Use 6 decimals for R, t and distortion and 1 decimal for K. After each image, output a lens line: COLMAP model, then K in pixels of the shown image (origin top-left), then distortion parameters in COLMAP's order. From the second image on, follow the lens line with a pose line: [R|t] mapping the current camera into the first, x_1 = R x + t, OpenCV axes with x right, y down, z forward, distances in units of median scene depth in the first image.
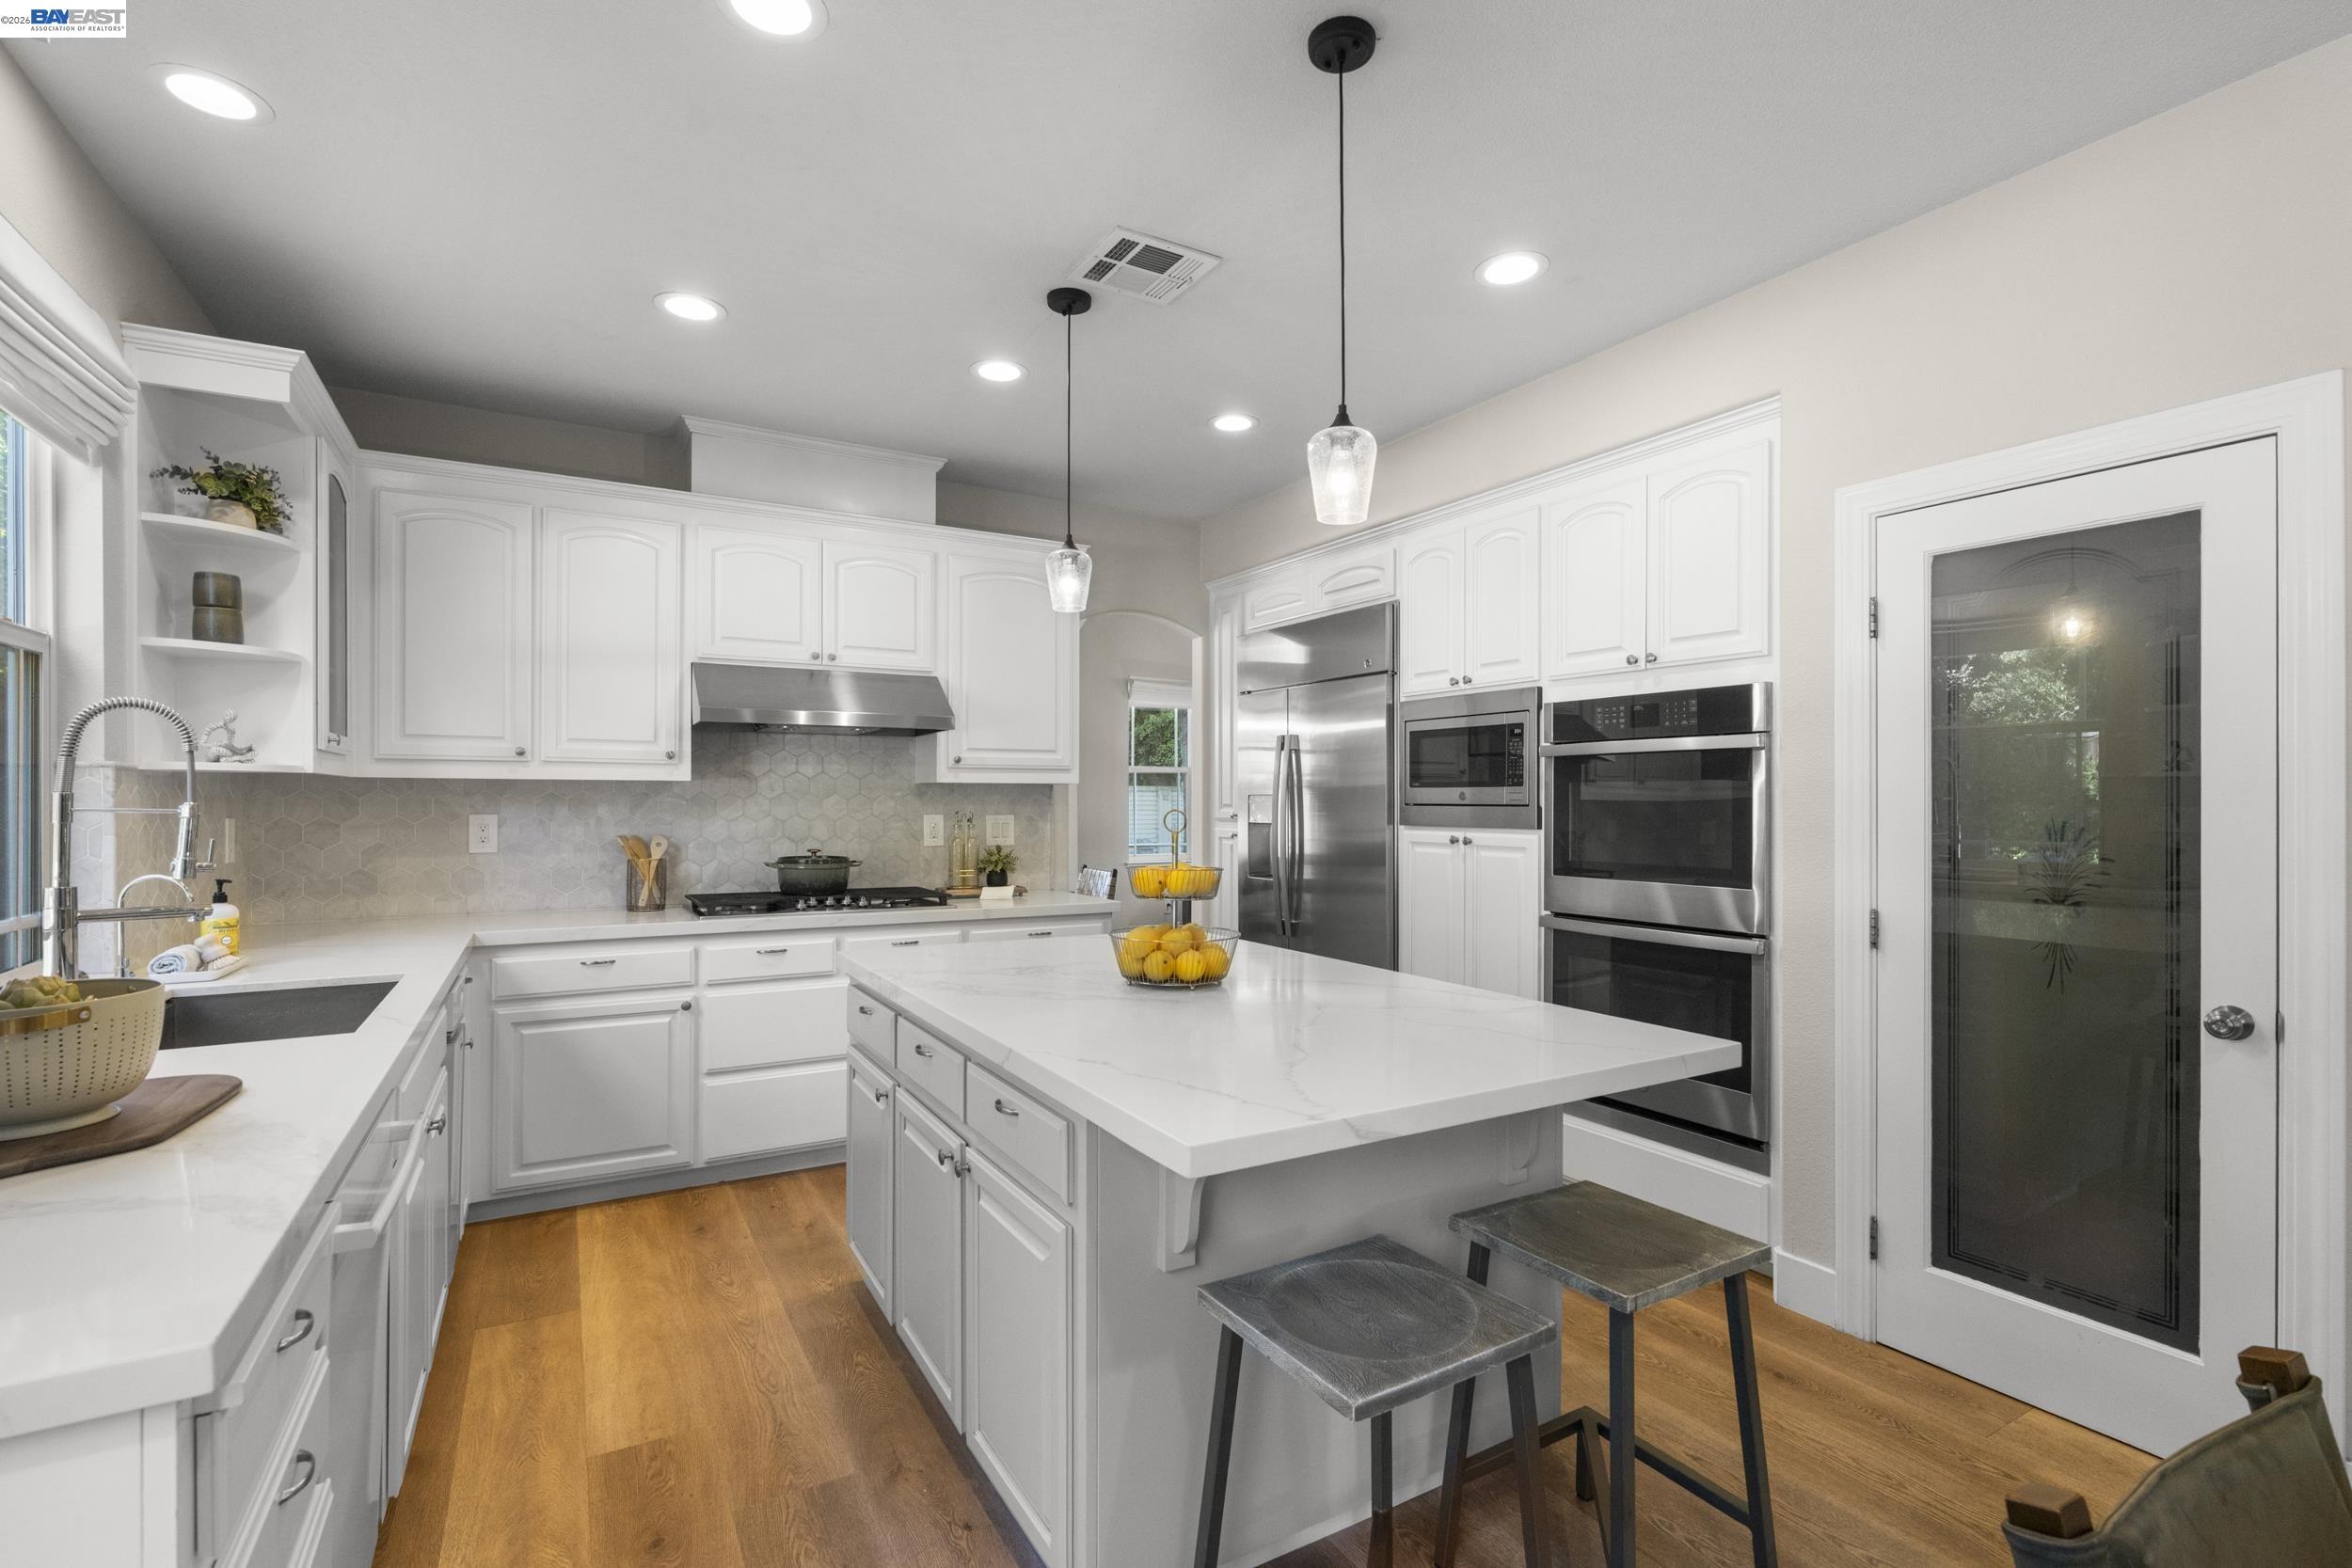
lens RADIAL K [[1065.5, 0, 1179.7], [0, 1065.5, 802.6], [0, 0, 1]] dist [-0.004299, 0.001840]
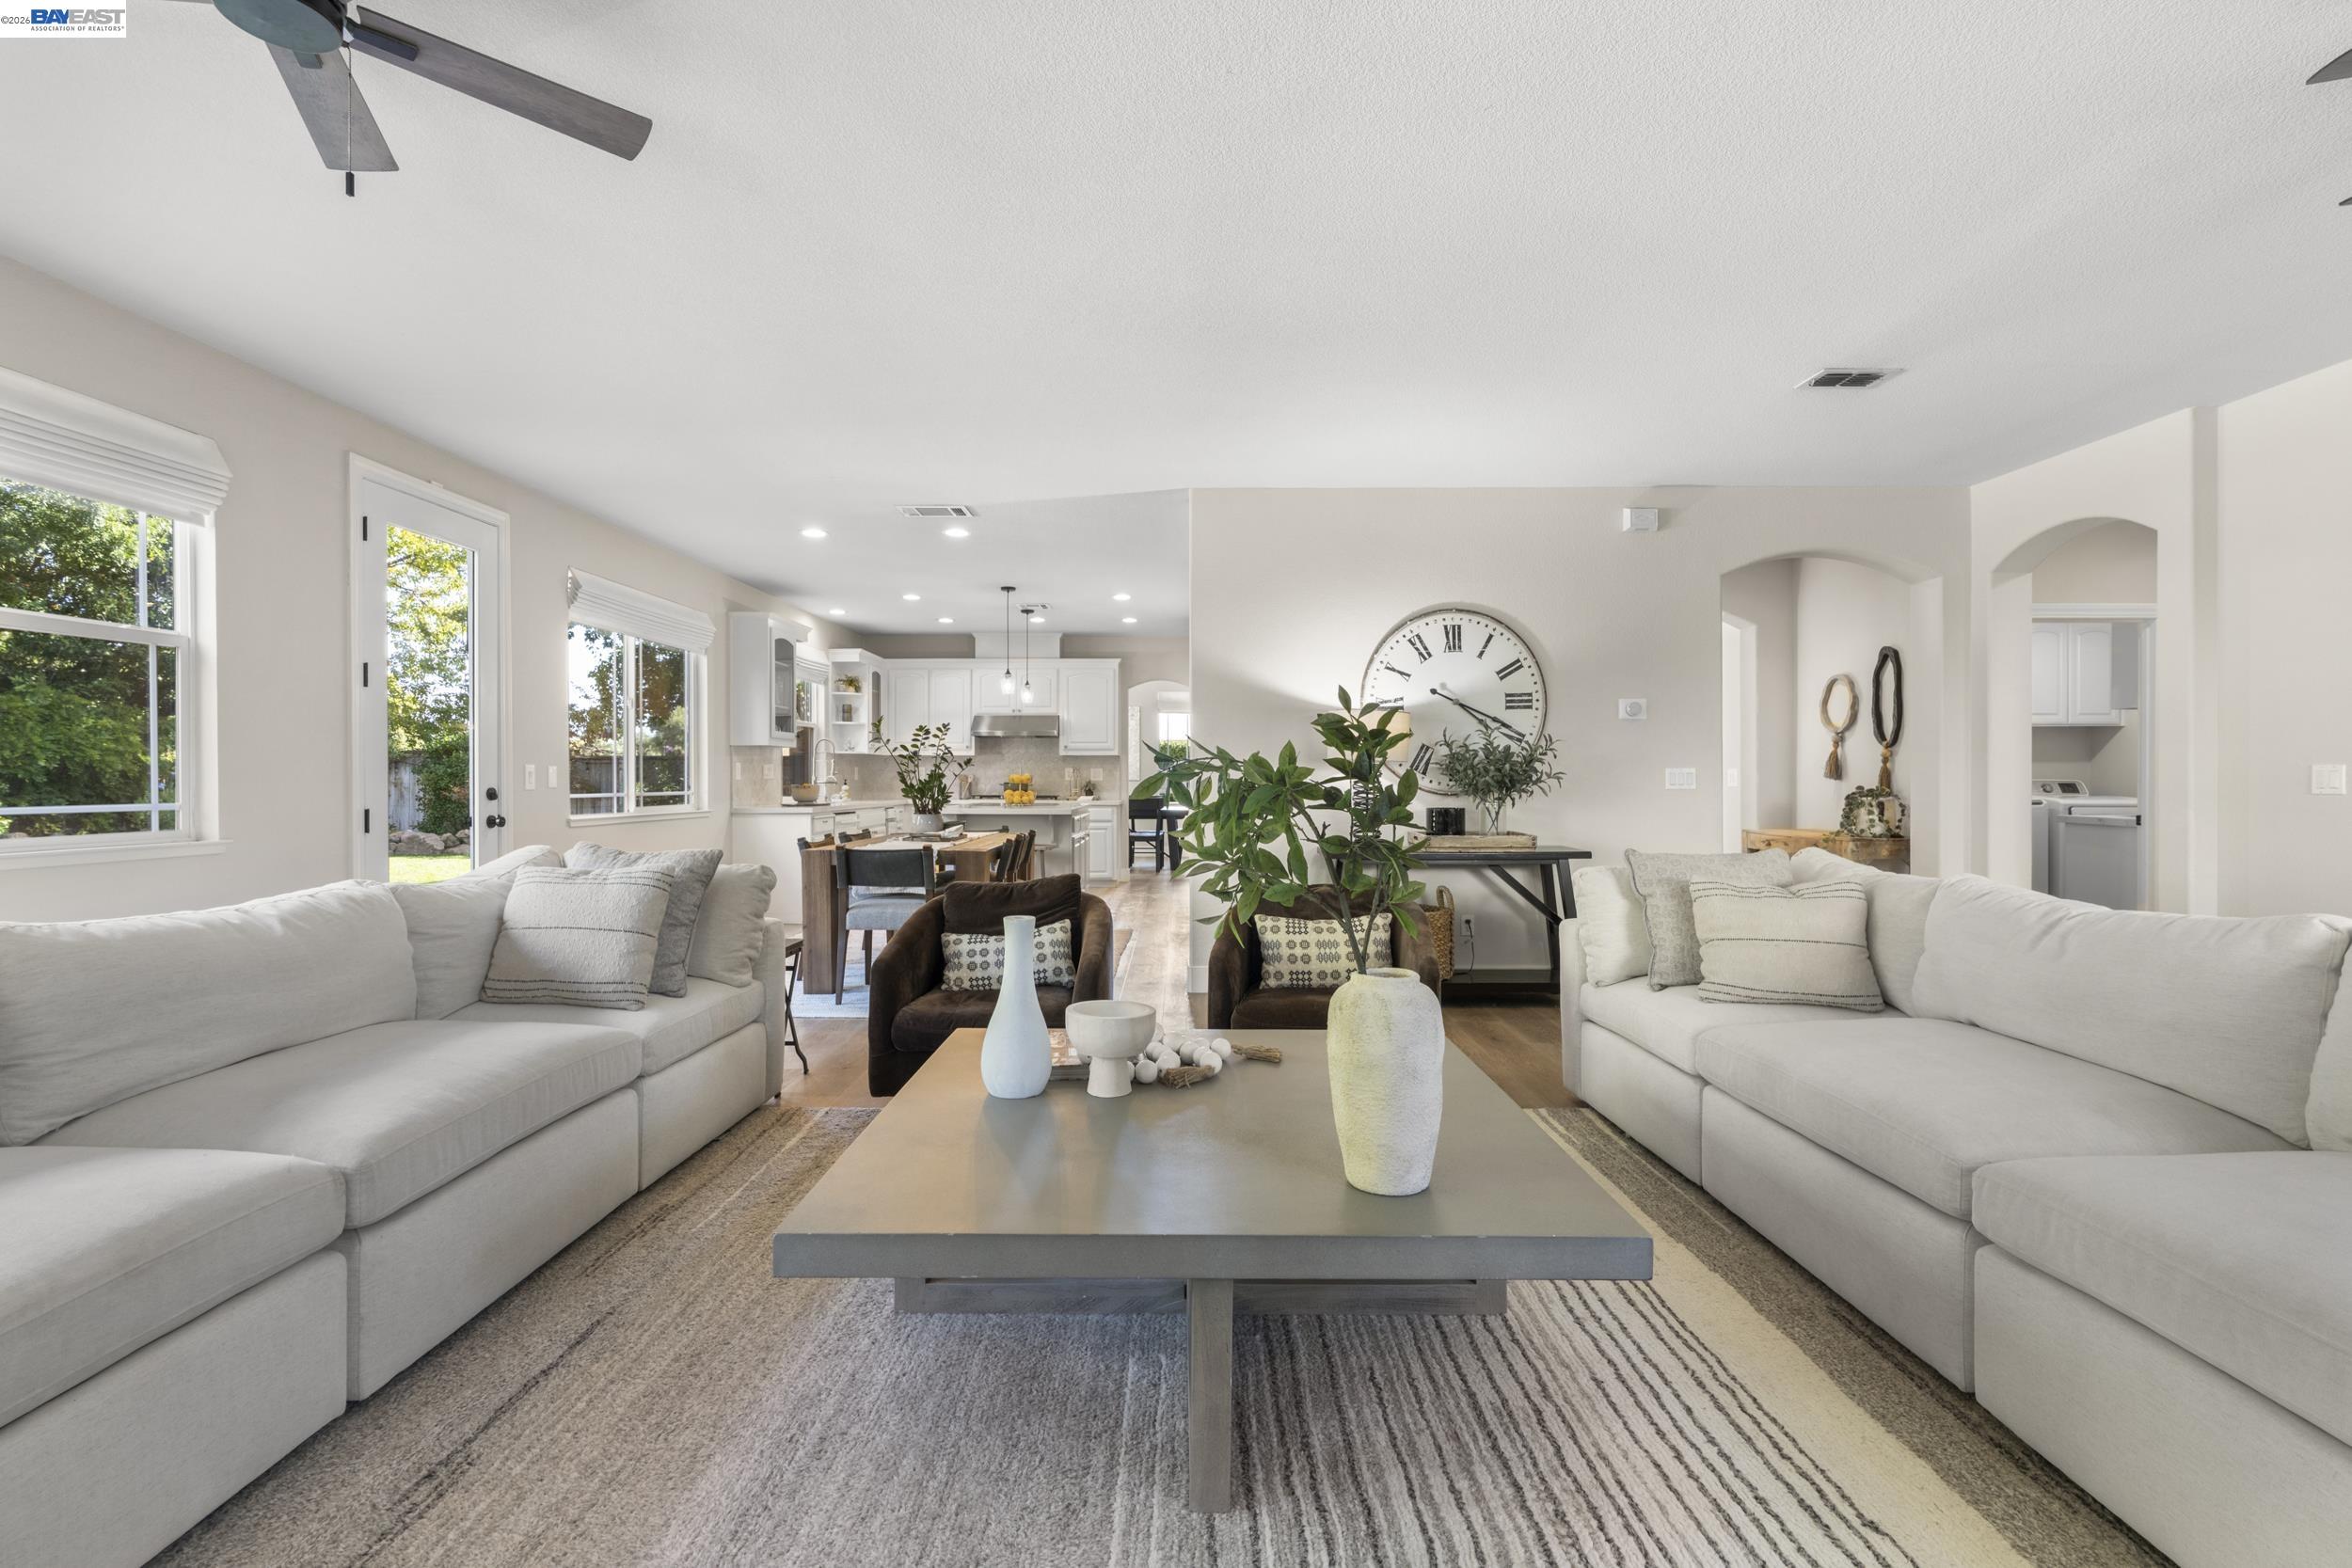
lens RADIAL K [[1065.5, 0, 1185.3], [0, 1065.5, 782.5], [0, 0, 1]] dist [-0.004299, 0.001840]
pose [[0.860213, -0.000795, -0.509934, 1.600886], [0.000021, 0.999999, -0.001524, 0.059908], [0.509935, 0.001301, 0.860212, -1.290443]]
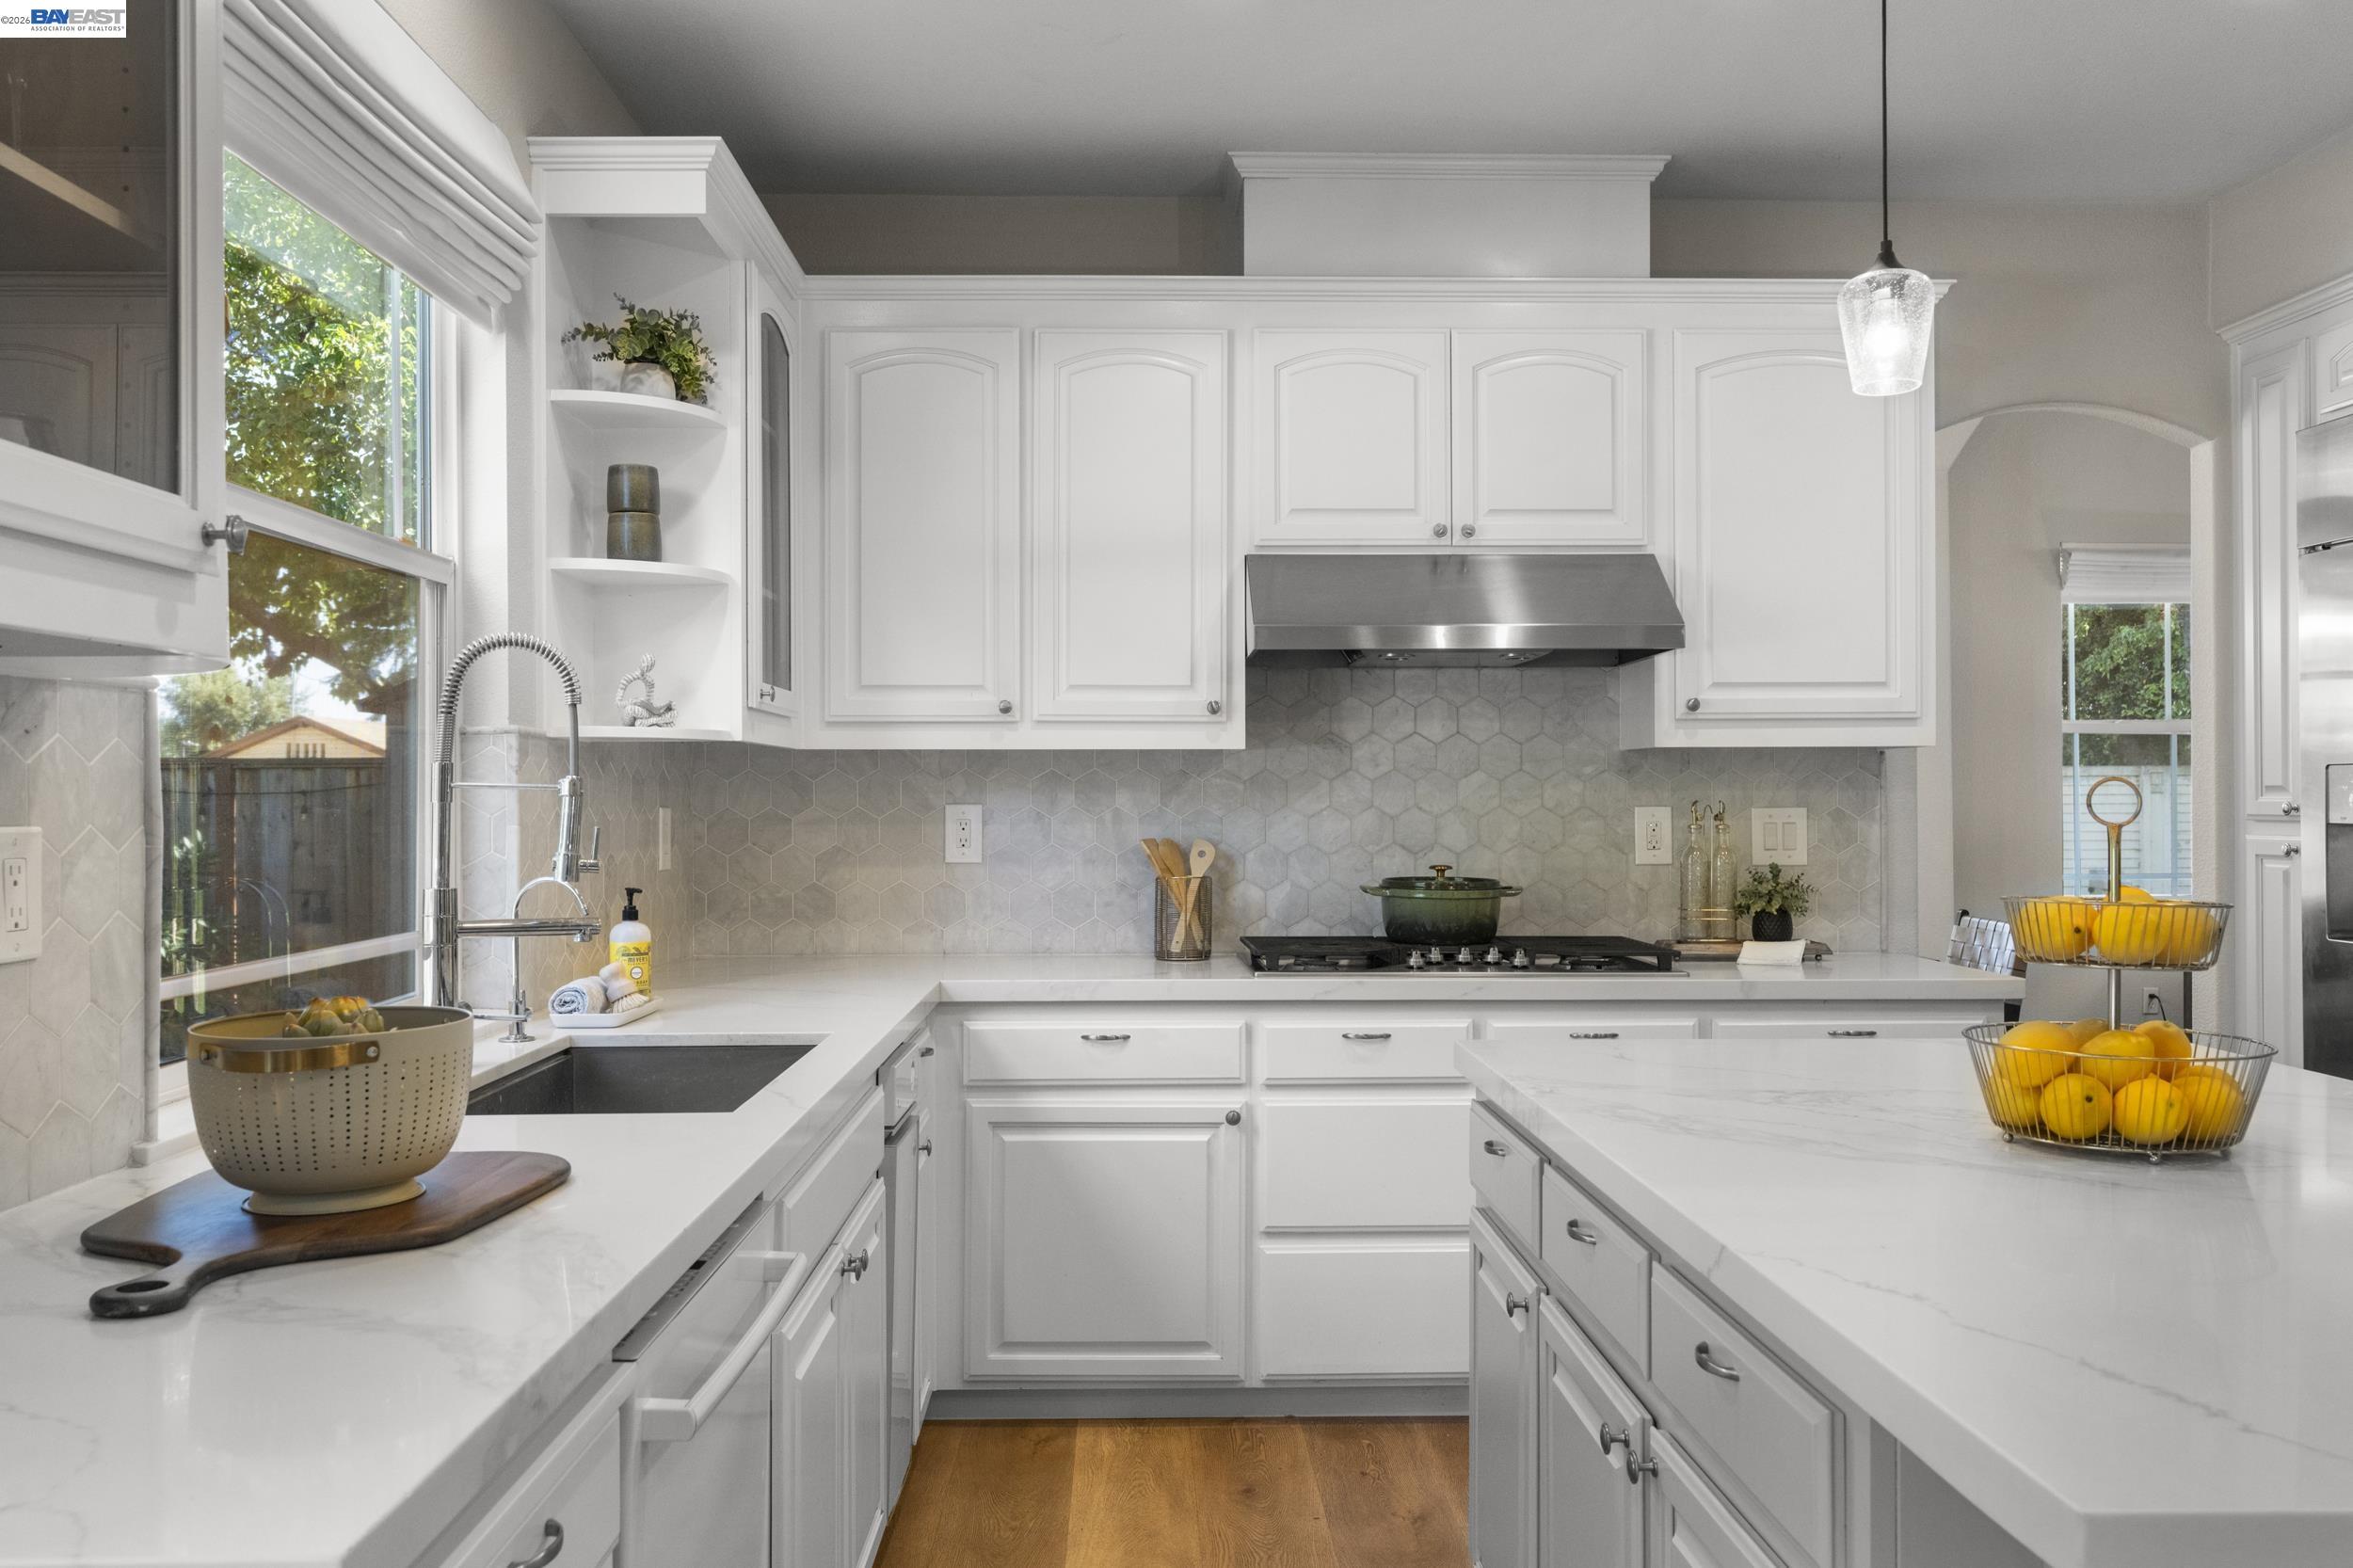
lens RADIAL K [[1847.5, 0, 1176.8], [0, 1847.5, 792.0], [0, 0, 1]] dist [-0.005596, -0.002971]
pose [[0.875736, -0.005856, -0.482755, 0.017190], [0.002957, 0.999973, -0.006766, 0.011407], [0.482782, 0.004498, 0.875729, 0.056554]]
